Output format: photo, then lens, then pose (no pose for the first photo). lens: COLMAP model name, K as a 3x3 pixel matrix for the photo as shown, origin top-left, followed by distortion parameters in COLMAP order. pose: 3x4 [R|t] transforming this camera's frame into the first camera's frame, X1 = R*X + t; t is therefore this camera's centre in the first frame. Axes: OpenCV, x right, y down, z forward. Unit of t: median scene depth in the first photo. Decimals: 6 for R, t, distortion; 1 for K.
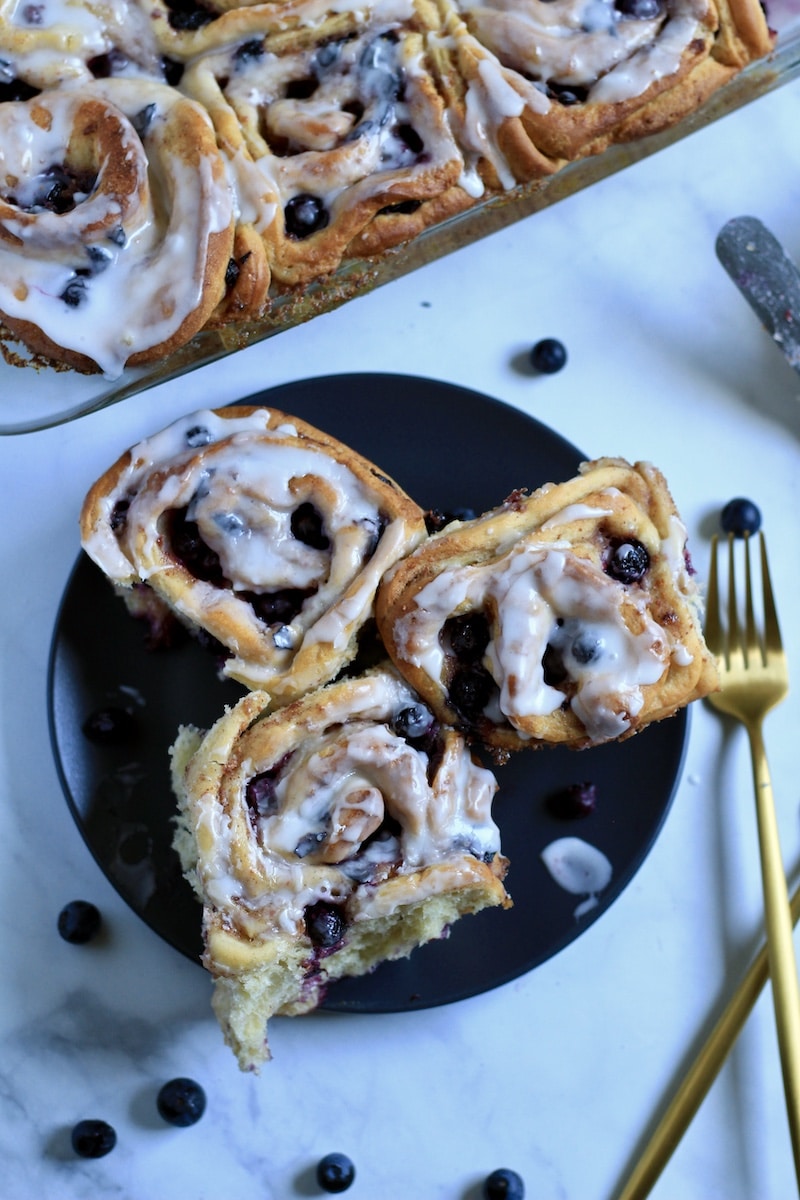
lens RADIAL K [[3042.4, 0, 397.9], [0, 3042.4, 600.2], [0, 0, 1]] dist [-0.161650, 0.000000]
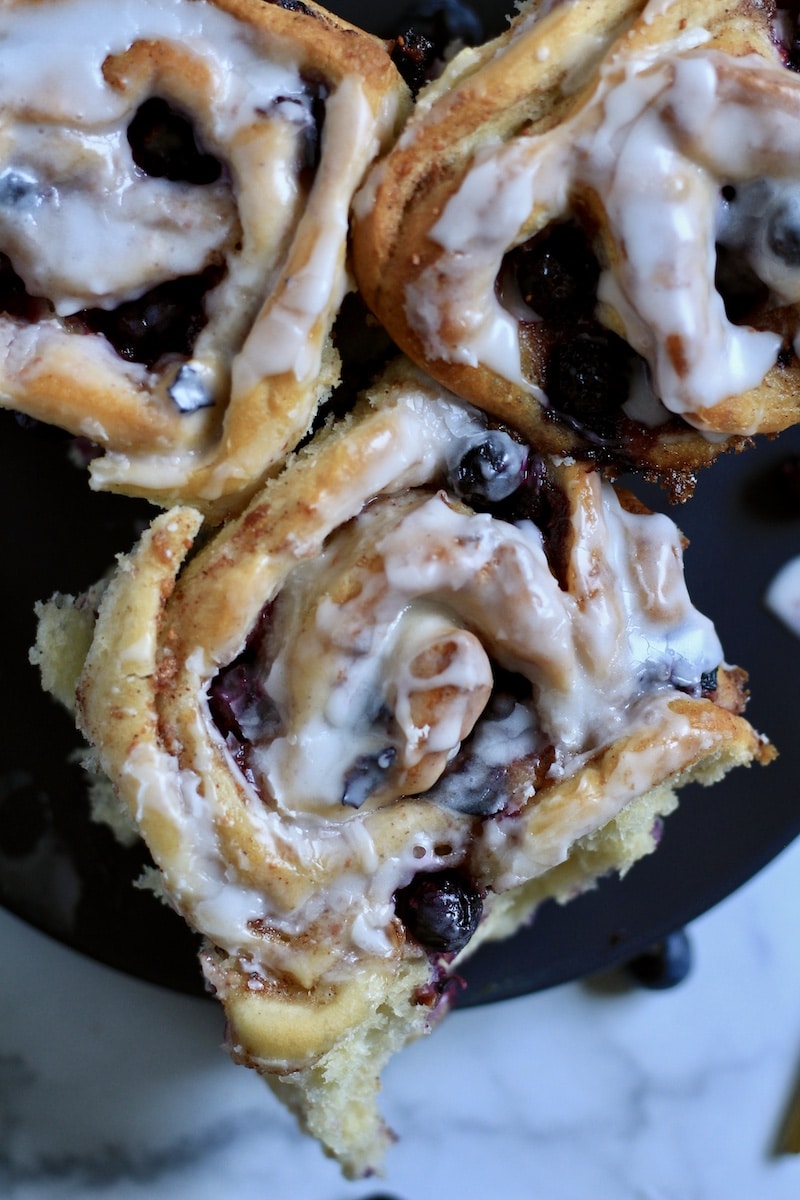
lens RADIAL K [[3042.4, 0, 403.9], [0, 3042.4, 598.0], [0, 0, 1]] dist [-0.161650, 0.000000]
pose [[0.956026, -0.291672, 0.030684, -0.029762], [0.275472, 0.928945, 0.247339, -0.066608], [-0.100646, -0.228010, 0.968443, 0.524211]]
